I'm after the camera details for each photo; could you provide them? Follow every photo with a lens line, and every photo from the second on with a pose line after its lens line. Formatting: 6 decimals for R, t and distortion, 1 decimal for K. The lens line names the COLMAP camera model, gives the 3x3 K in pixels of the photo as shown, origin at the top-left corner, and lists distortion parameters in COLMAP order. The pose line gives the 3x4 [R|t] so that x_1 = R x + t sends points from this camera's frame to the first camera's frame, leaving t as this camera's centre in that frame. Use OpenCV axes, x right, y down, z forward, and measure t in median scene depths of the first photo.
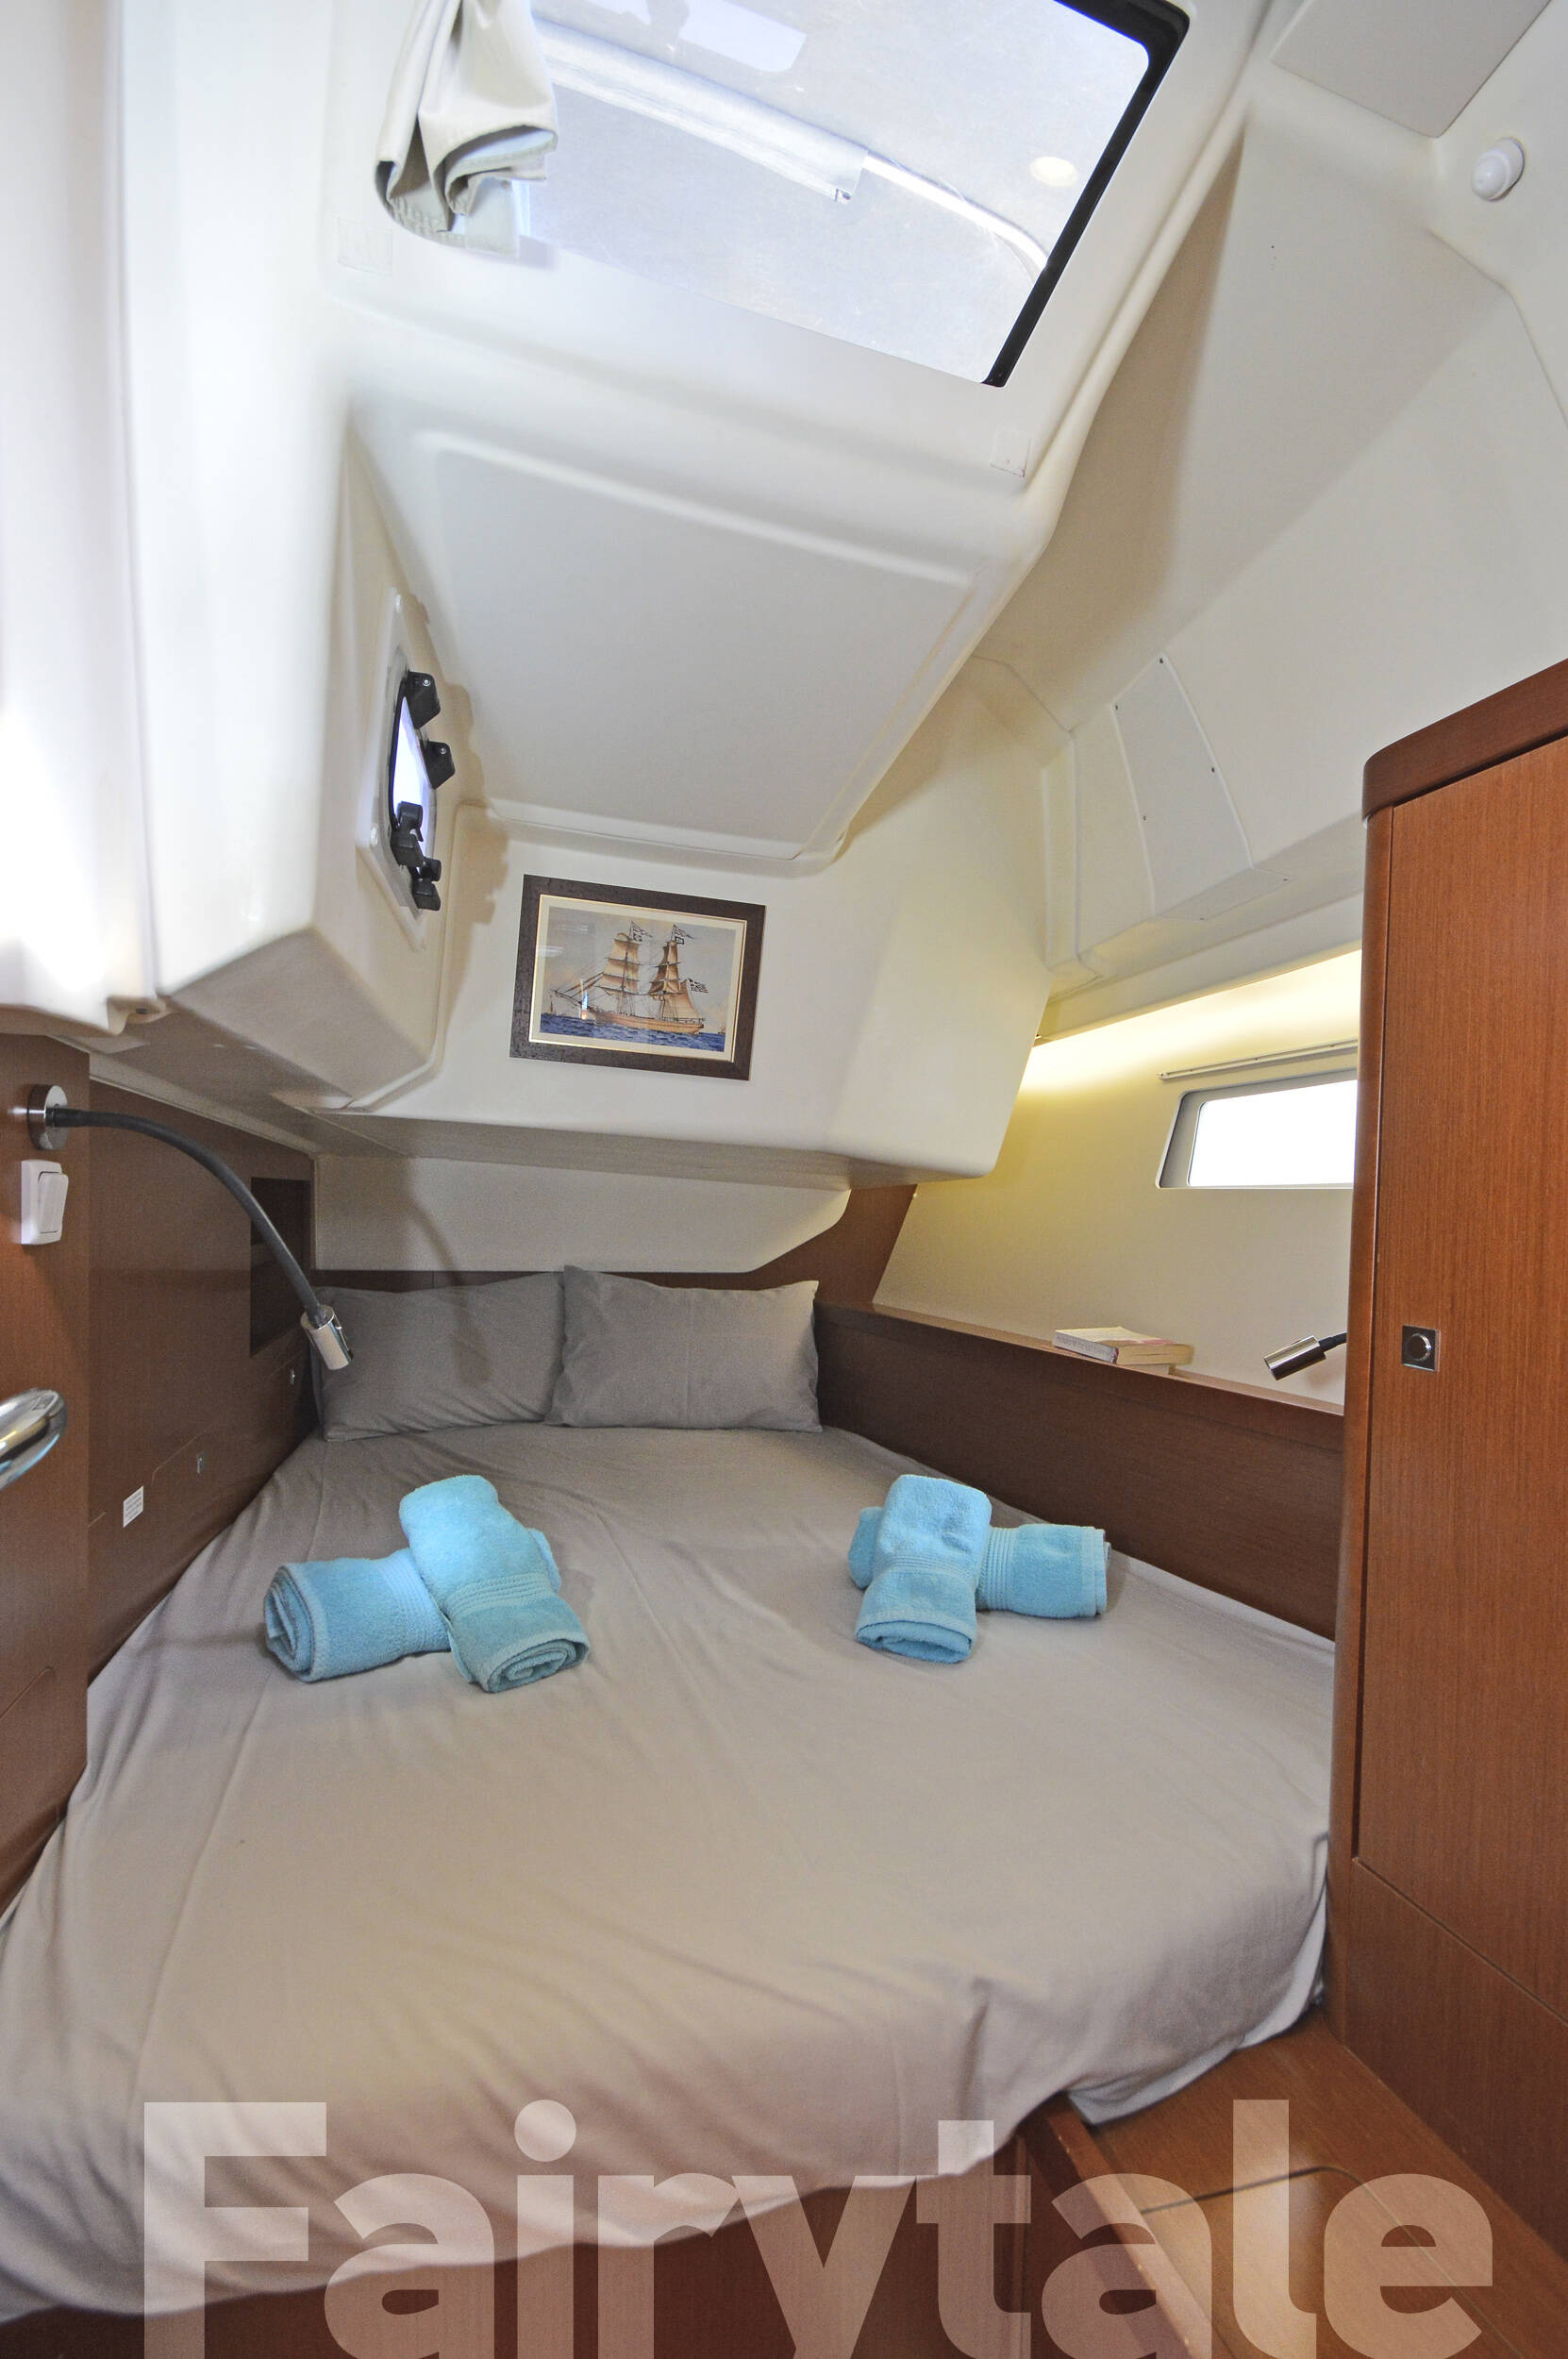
lens RADIAL K [[775.6, 0, 736.0], [0, 775.6, 1190.2], [0, 0, 1]] dist [-0.001576, -0.000212]
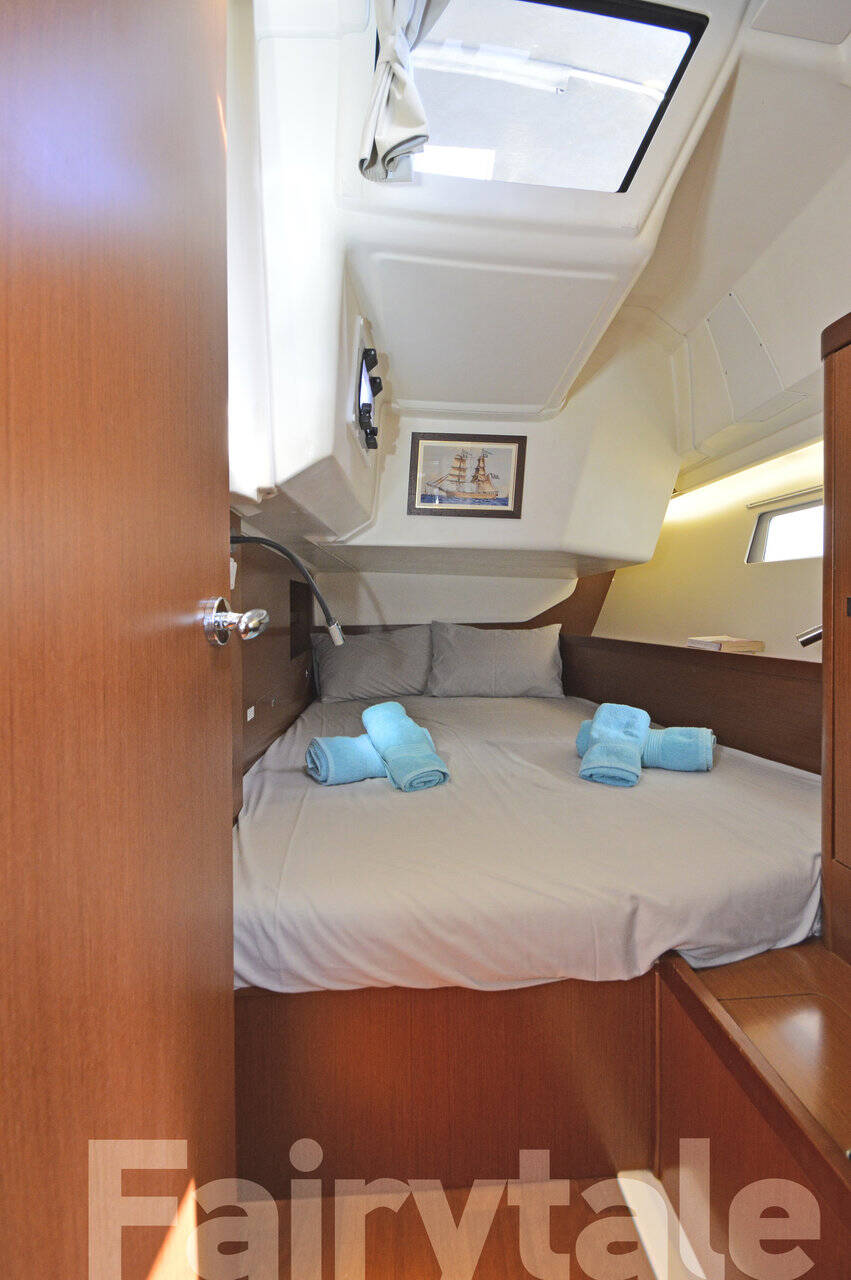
lens RADIAL K [[563.9, 0, 425.5], [0, 563.9, 640.0], [0, 0, 1]] dist [-0.001171, 0.000314]
pose [[0.981981, -0.027426, -0.186977, 0.043188], [0.013250, 0.996970, -0.076650, 0.317083], [0.188512, 0.072791, 0.979369, -0.530509]]
